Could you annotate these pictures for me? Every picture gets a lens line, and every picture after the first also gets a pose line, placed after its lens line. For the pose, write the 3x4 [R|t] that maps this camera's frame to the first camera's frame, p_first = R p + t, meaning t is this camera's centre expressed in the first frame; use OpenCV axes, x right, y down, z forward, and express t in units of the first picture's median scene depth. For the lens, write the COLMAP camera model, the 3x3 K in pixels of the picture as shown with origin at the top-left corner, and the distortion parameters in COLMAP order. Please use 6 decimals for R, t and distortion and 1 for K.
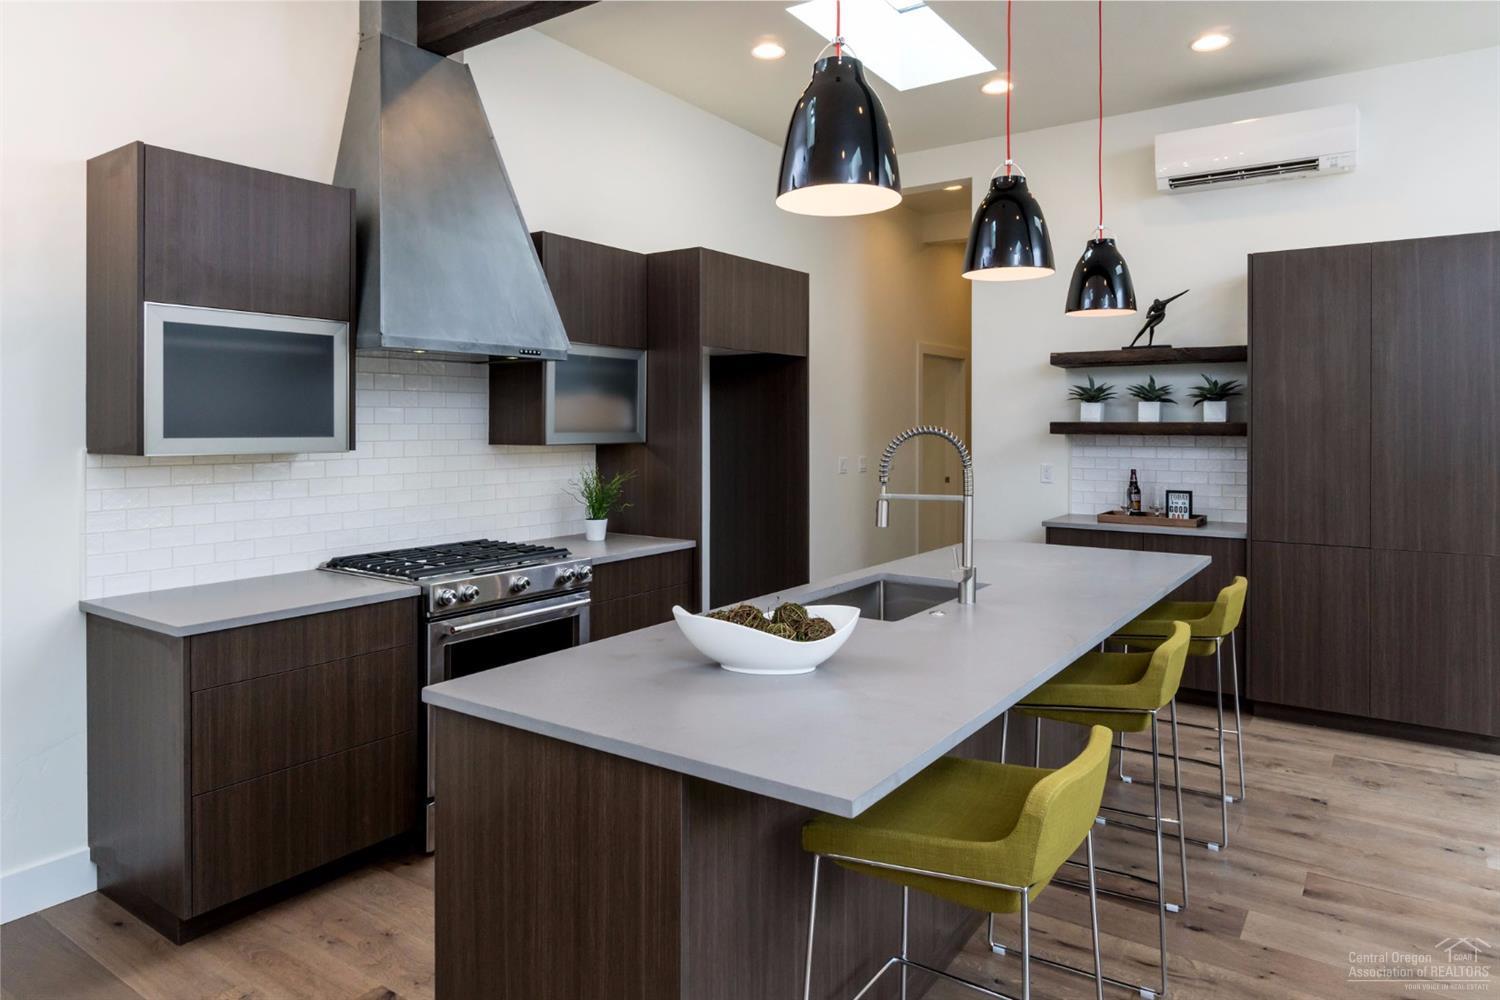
lens RADIAL K [[920.6, 0, 754.8], [0, 920.6, 409.1], [0, 0, 1]] dist [-0.000946, 0.000658]
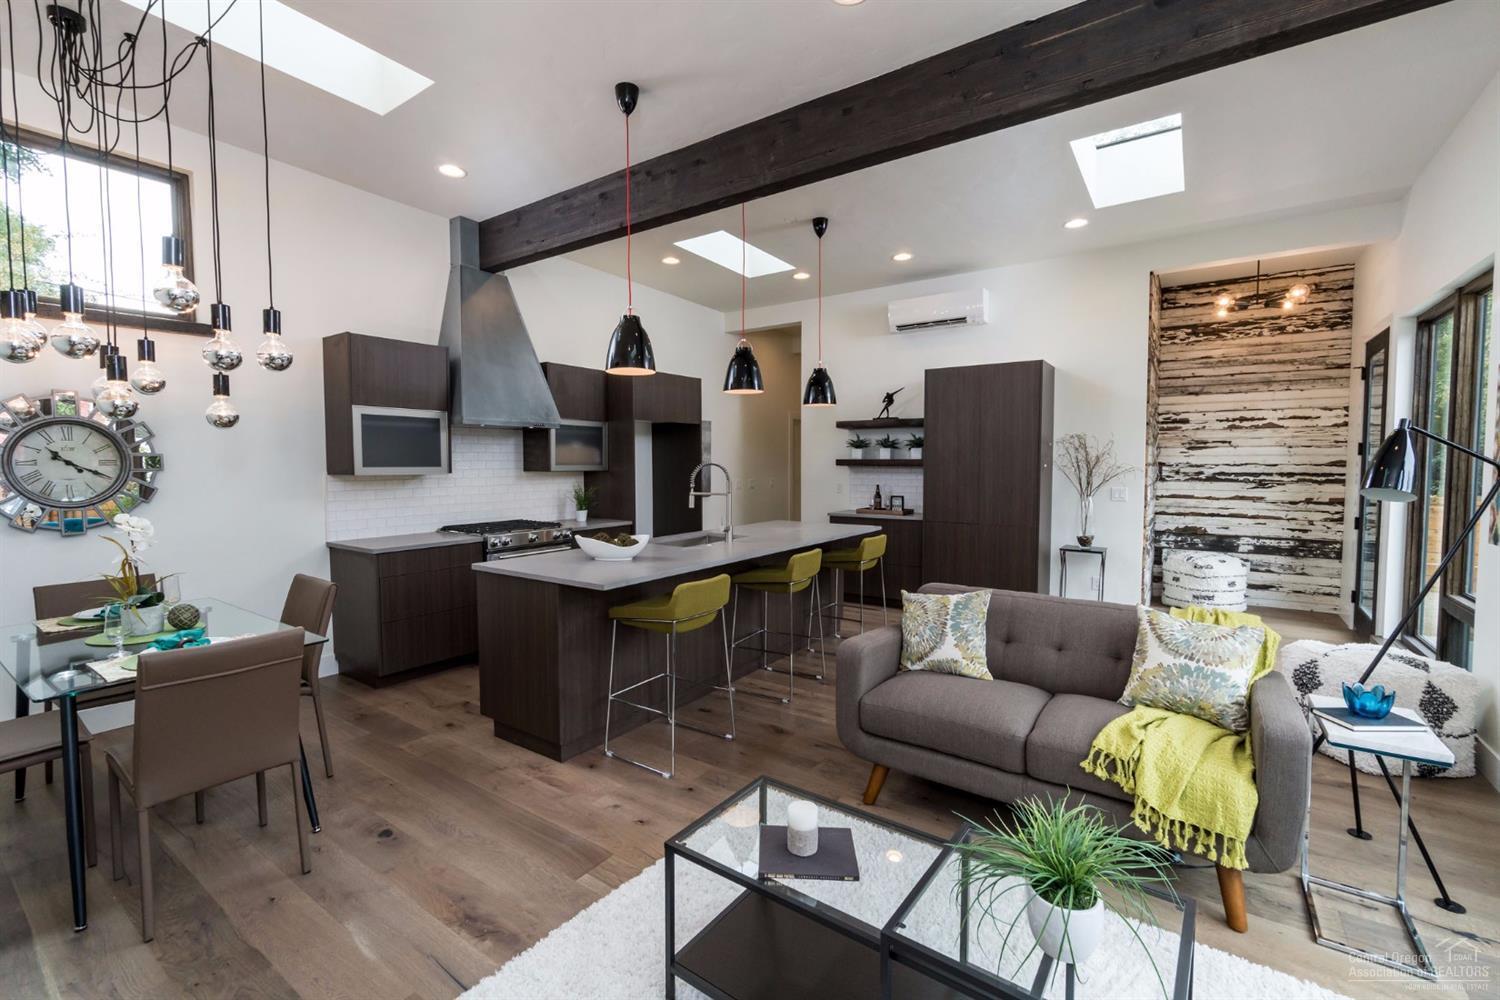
lens RADIAL K [[660.4, 0, 750.6], [0, 660.4, 483.1], [0, 0, 1]] dist [0.000022, 0.000175]
pose [[0.999937, -0.001497, -0.011134, 0.223175], [0.002051, 0.998755, 0.049835, -0.005767], [0.011046, -0.049855, 0.998695, -0.420526]]
